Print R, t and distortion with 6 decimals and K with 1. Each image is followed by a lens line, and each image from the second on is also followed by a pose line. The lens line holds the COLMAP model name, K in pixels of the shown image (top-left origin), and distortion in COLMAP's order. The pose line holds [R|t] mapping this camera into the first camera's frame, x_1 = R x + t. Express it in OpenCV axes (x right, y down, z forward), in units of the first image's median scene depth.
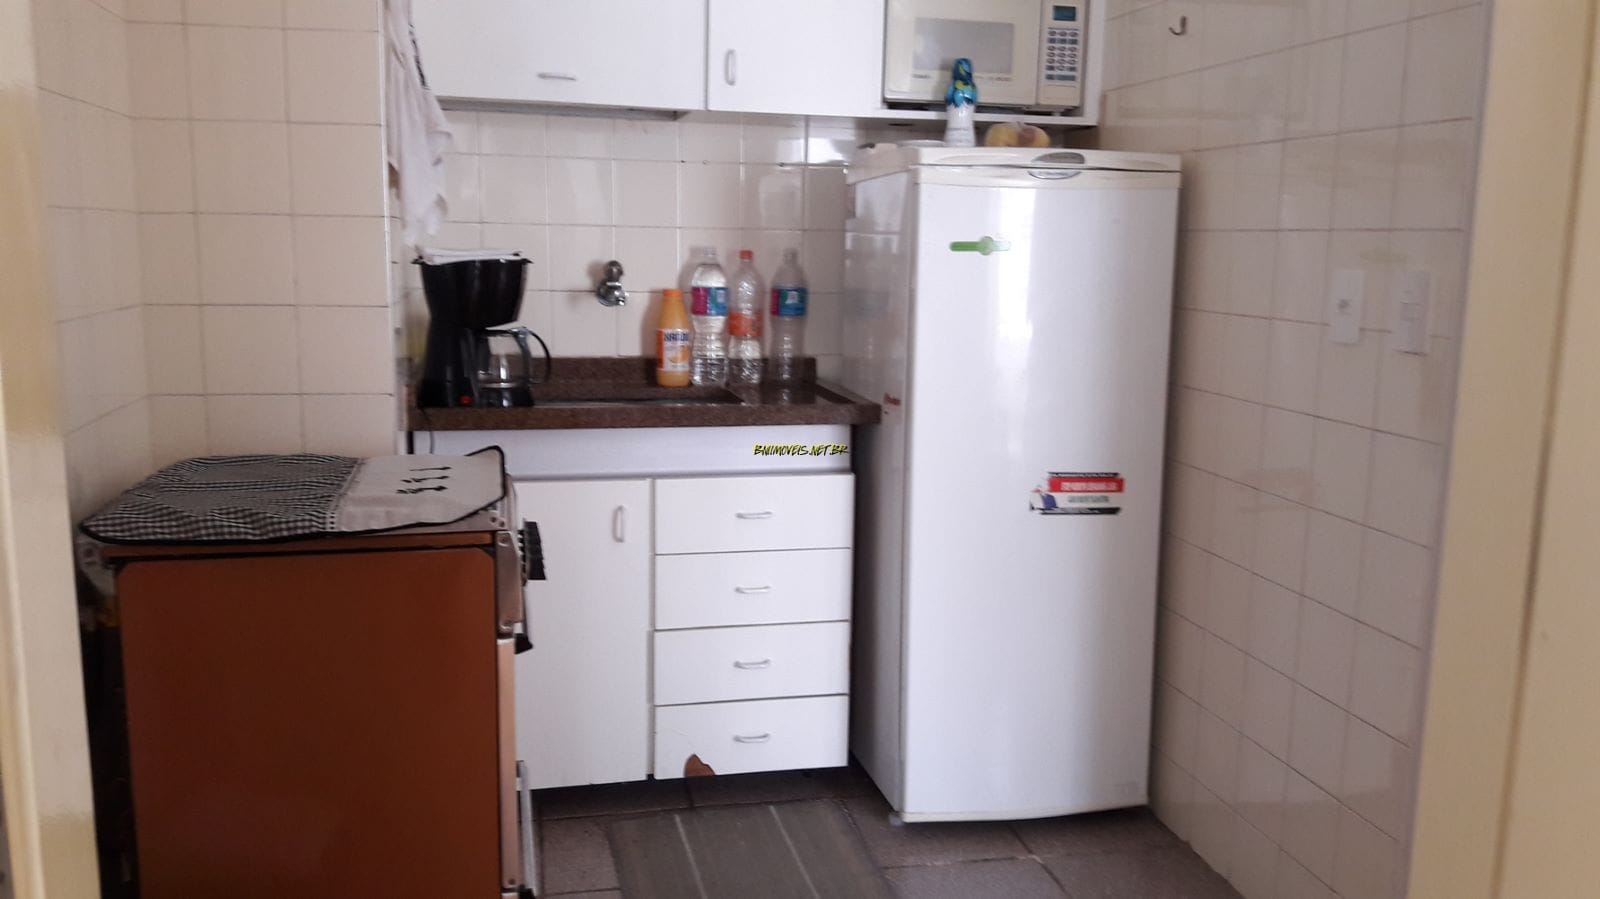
lens RADIAL K [[1398.4, 0, 840.3], [0, 1398.4, 468.2], [0, 0, 1]] dist [0.087212, -0.106918]
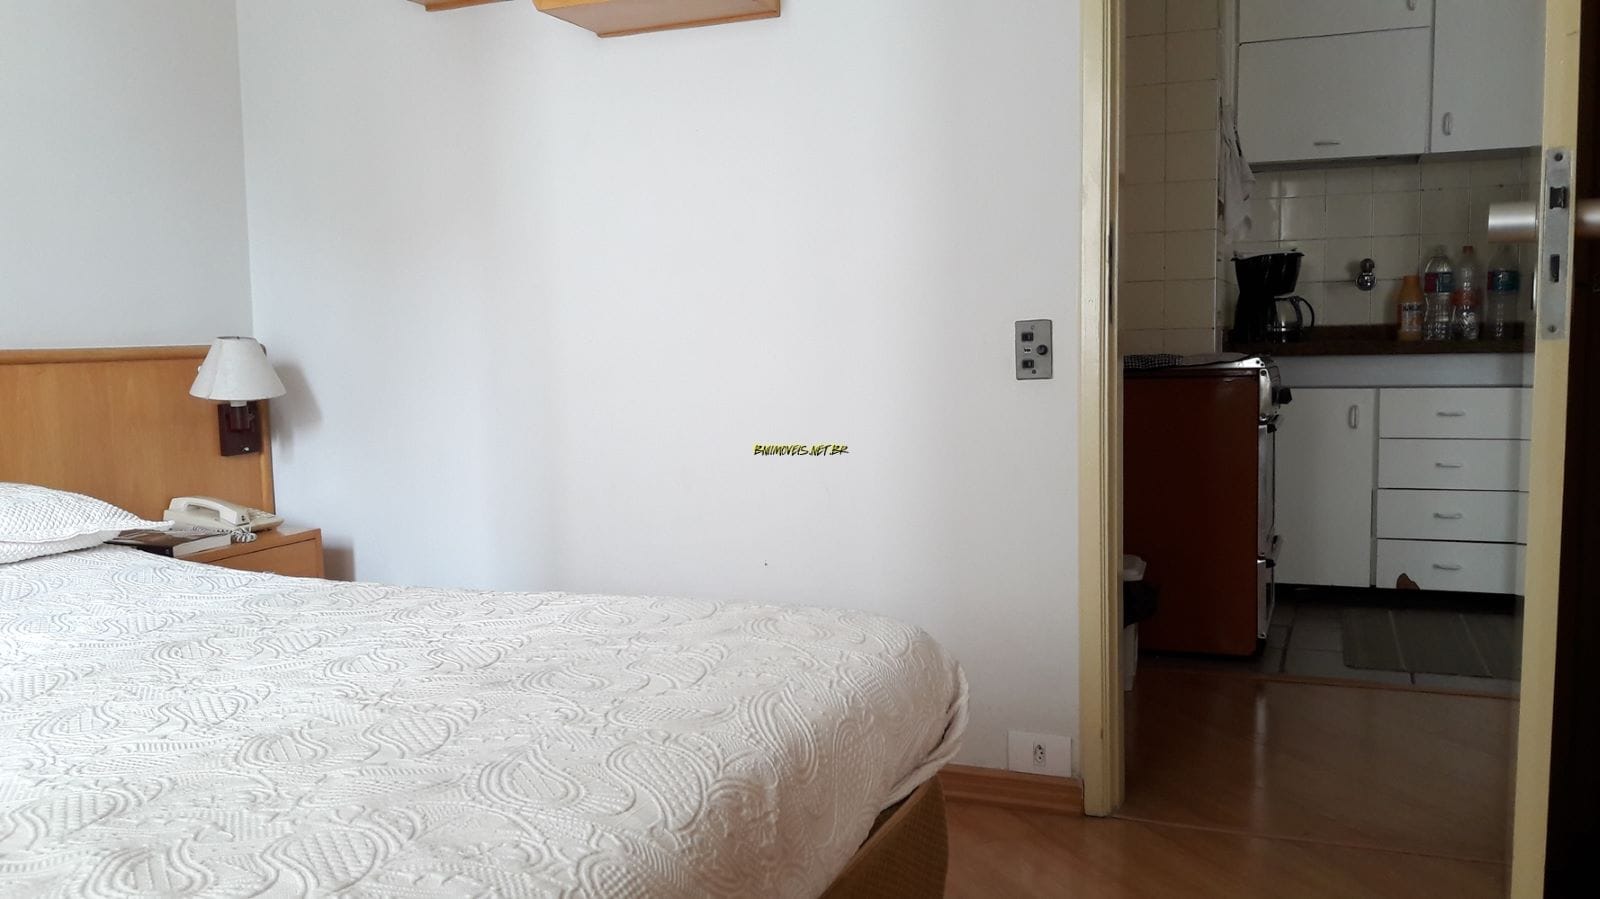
lens RADIAL K [[1398.4, 0, 791.3], [0, 1398.4, 453.0], [0, 0, 1]] dist [0.087212, -0.106918]
pose [[0.817885, 0.019389, -0.575054, 0.231312], [-0.061083, 0.996710, -0.053271, 0.196362], [0.572130, 0.078696, 0.816379, -0.634518]]
